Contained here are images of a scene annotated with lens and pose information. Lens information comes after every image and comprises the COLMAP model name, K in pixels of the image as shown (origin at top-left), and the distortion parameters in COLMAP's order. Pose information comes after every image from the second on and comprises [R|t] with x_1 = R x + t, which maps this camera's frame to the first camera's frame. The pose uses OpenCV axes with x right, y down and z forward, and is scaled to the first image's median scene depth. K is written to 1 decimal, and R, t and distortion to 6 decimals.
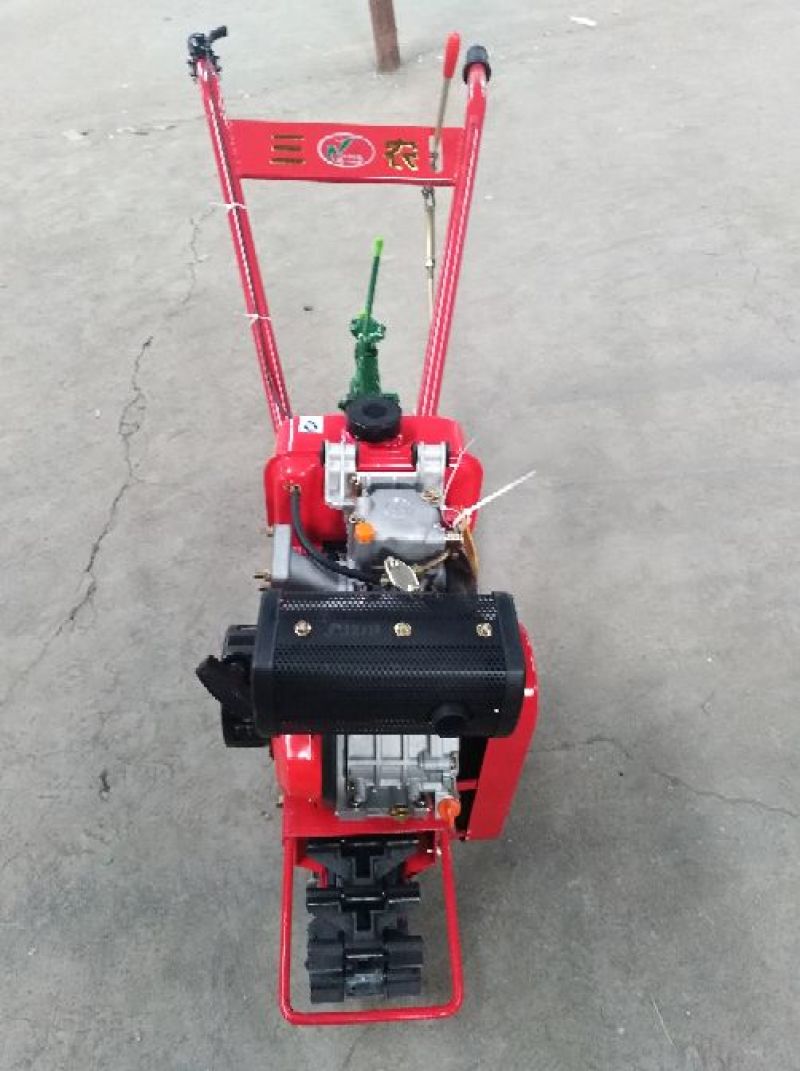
lens RADIAL K [[829.2, 0, 400.0], [0, 829.2, 535.5], [0, 0, 1]] dist [0.077834, -0.094323]
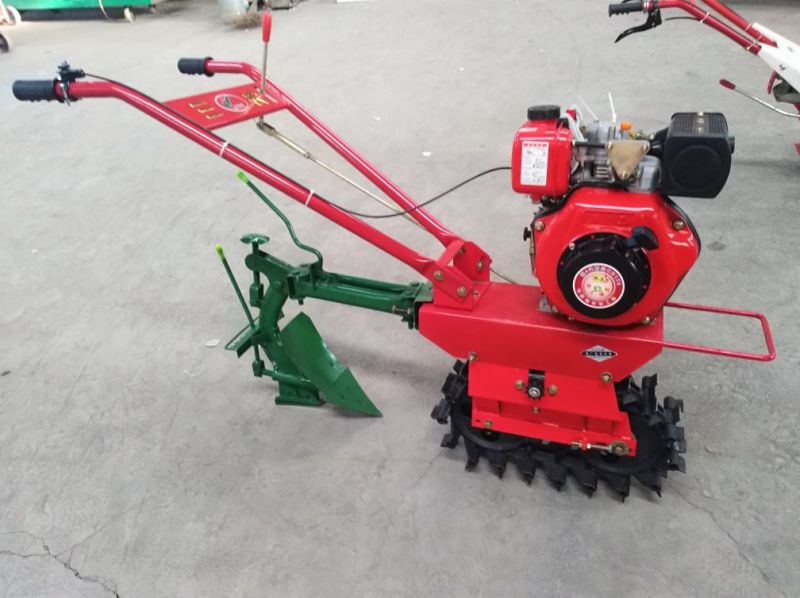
lens RADIAL K [[619.4, 0, 400.0], [0, 619.4, 299.0], [0, 0, 1]] dist [0.077834, -0.094323]
pose [[0.419653, -0.451681, 0.787322, -0.803696], [0.682337, 0.729001, 0.054528, -0.079409], [-0.598588, 0.514336, 0.614126, 0.310374]]
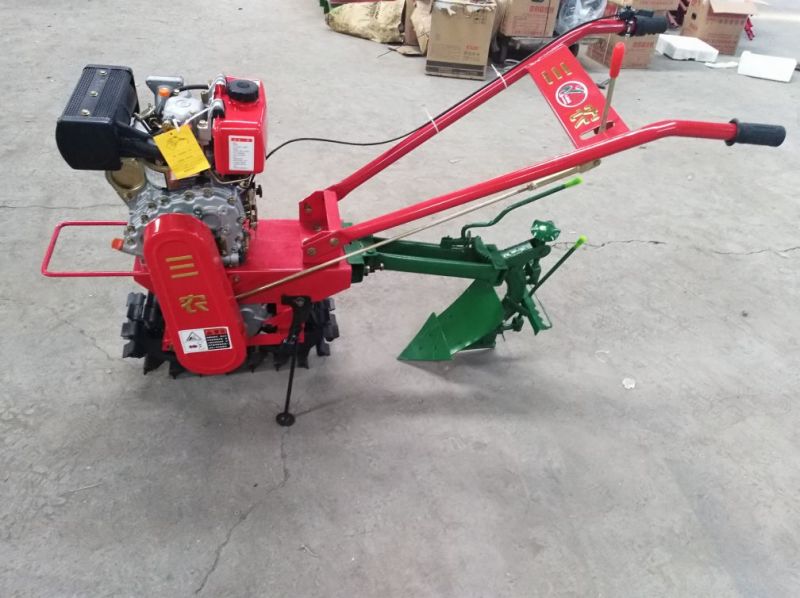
lens RADIAL K [[619.4, 0, 400.0], [0, 619.4, 299.0], [0, 0, 1]] dist [0.077834, -0.094323]
pose [[0.100018, 0.678281, -0.727964, 0.753550], [-0.777946, 0.509443, 0.367788, -0.392337], [0.620320, 0.529531, 0.578620, 0.362004]]
